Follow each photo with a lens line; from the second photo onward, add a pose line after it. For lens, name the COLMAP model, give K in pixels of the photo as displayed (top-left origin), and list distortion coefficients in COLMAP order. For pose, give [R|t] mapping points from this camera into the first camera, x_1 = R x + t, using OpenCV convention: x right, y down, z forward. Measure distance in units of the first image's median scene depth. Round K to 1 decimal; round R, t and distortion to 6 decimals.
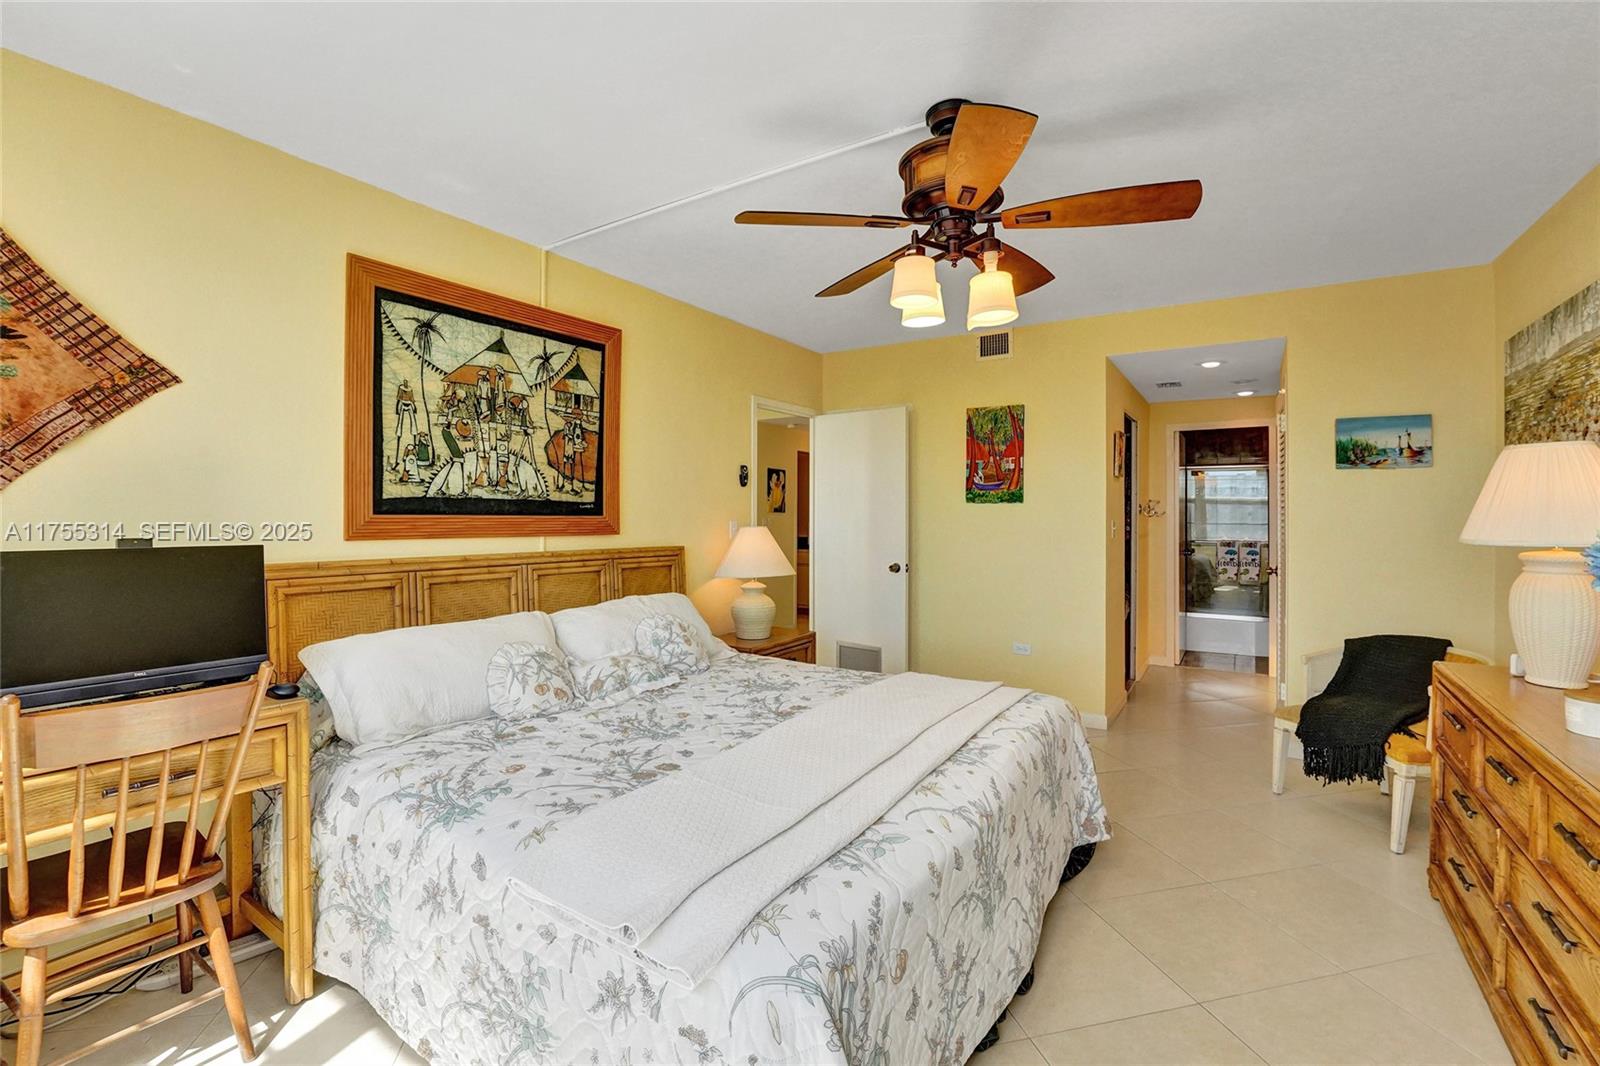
lens RADIAL K [[696.5, 0, 794.6], [0, 696.5, 533.9], [0, 0, 1]] dist [-0.023719, 0.000327]
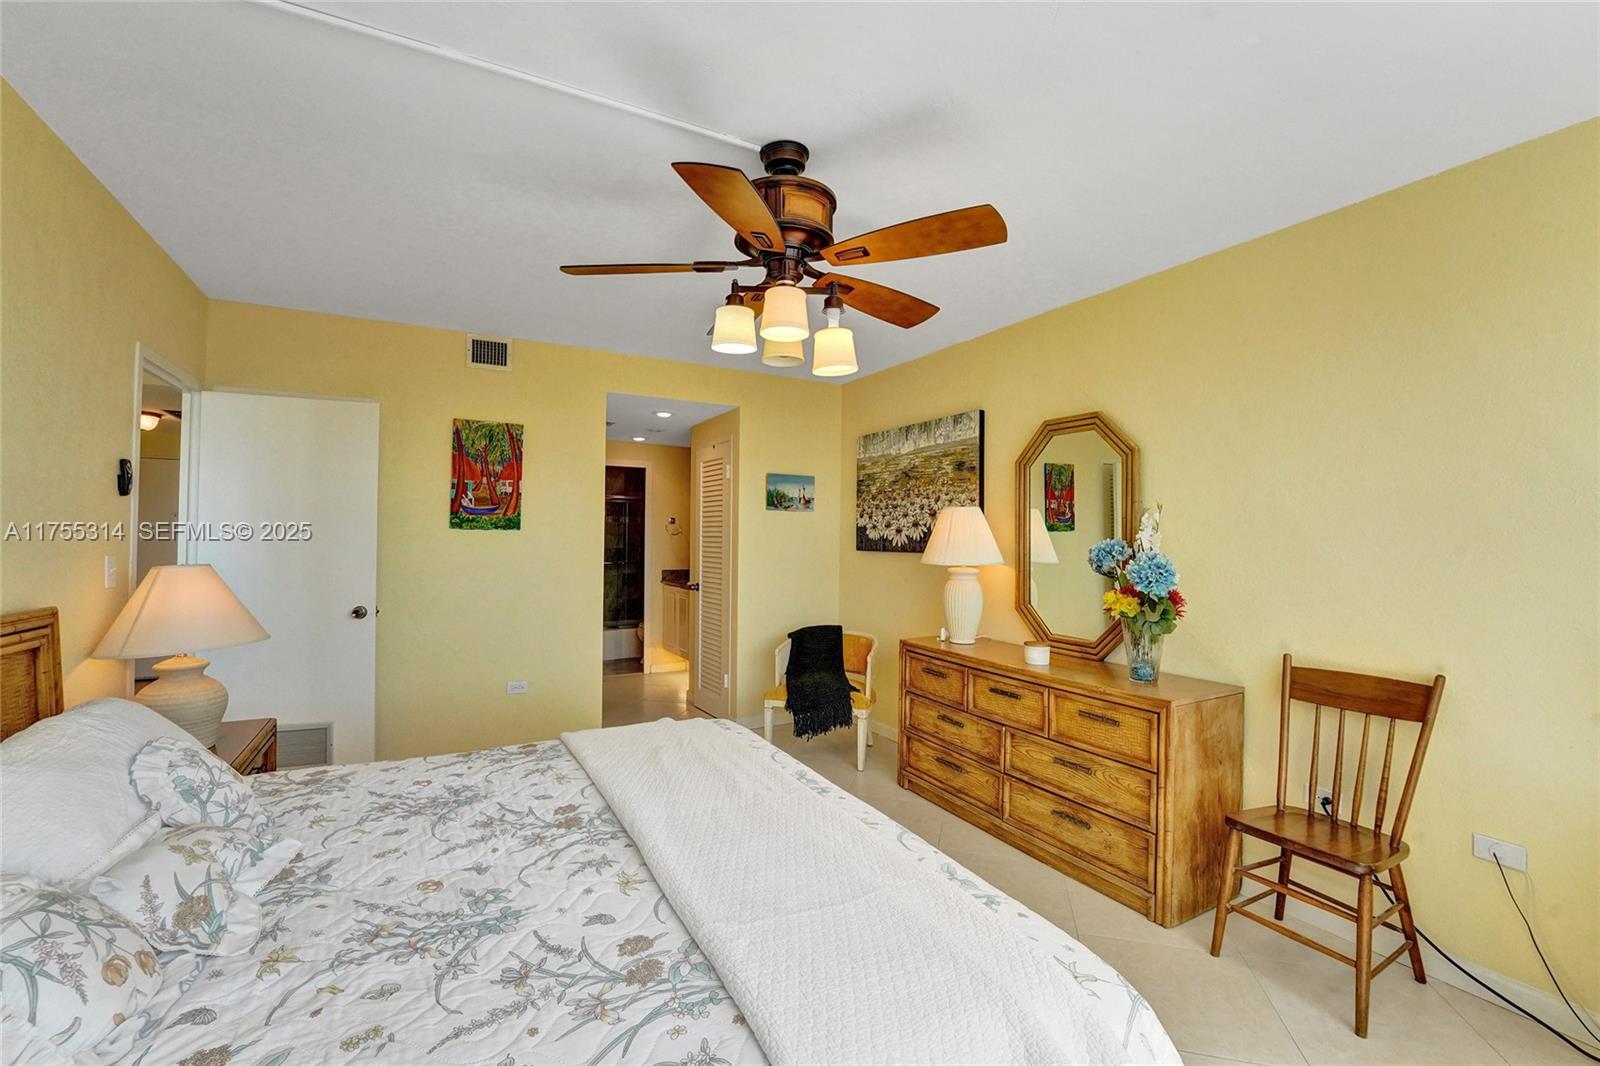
lens RADIAL K [[678.5, 0, 798.3], [0, 678.5, 539.1], [0, 0, 1]] dist [-0.022155, 0.000213]
pose [[0.470082, 0.001071, 0.882622, -0.424108], [0.015823, 0.999828, -0.009641, -0.025338], [-0.882481, 0.018498, 0.469985, 0.351381]]
